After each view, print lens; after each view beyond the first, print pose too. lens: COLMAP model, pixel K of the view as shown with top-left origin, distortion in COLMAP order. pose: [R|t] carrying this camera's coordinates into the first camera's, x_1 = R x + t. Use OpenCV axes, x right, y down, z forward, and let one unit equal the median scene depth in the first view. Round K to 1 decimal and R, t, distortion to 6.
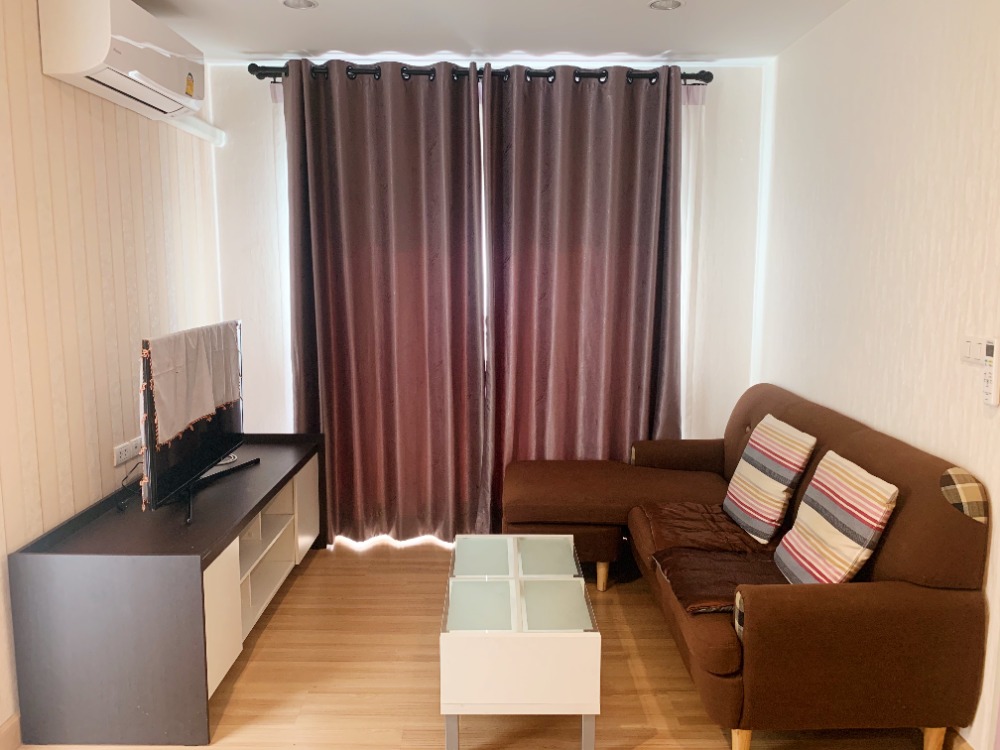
lens RADIAL K [[767.5, 0, 500.0], [0, 767.5, 375.0], [0, 0, 1]] dist [0.002593, 0.002151]
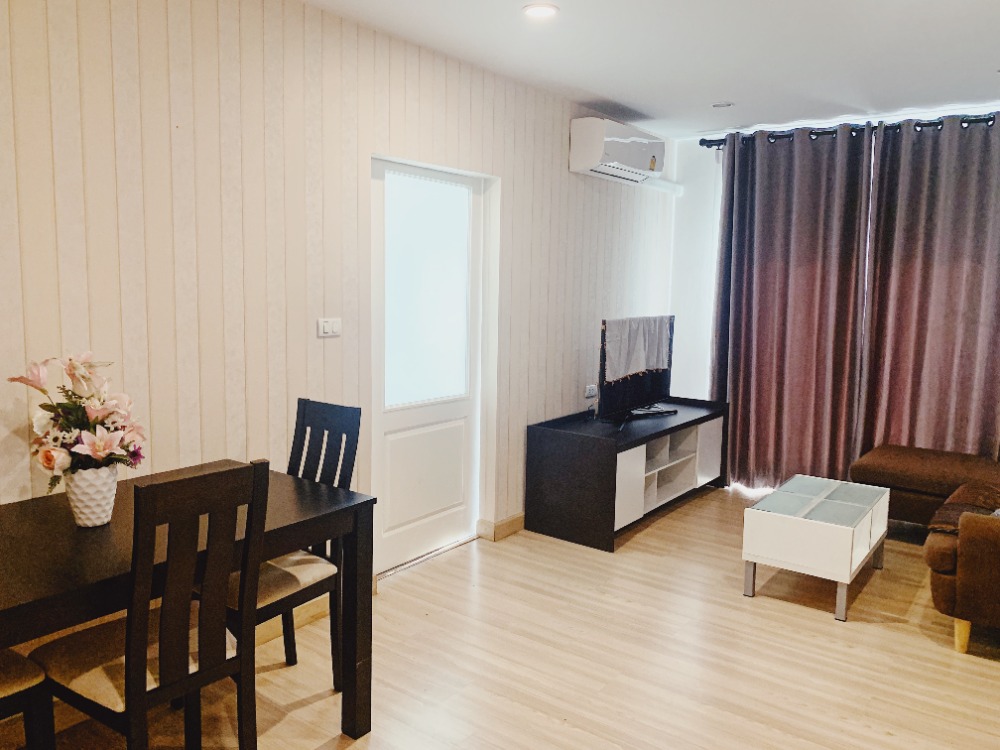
lens RADIAL K [[758.3, 0, 500.0], [0, 758.3, 375.0], [0, 0, 1]] dist [-0.051306, -0.004142]
pose [[0.801485, 0.079116, -0.592759, 0.238867], [-0.091830, 0.995736, 0.008736, 0.054332], [0.590923, 0.047431, 0.805333, -0.327389]]
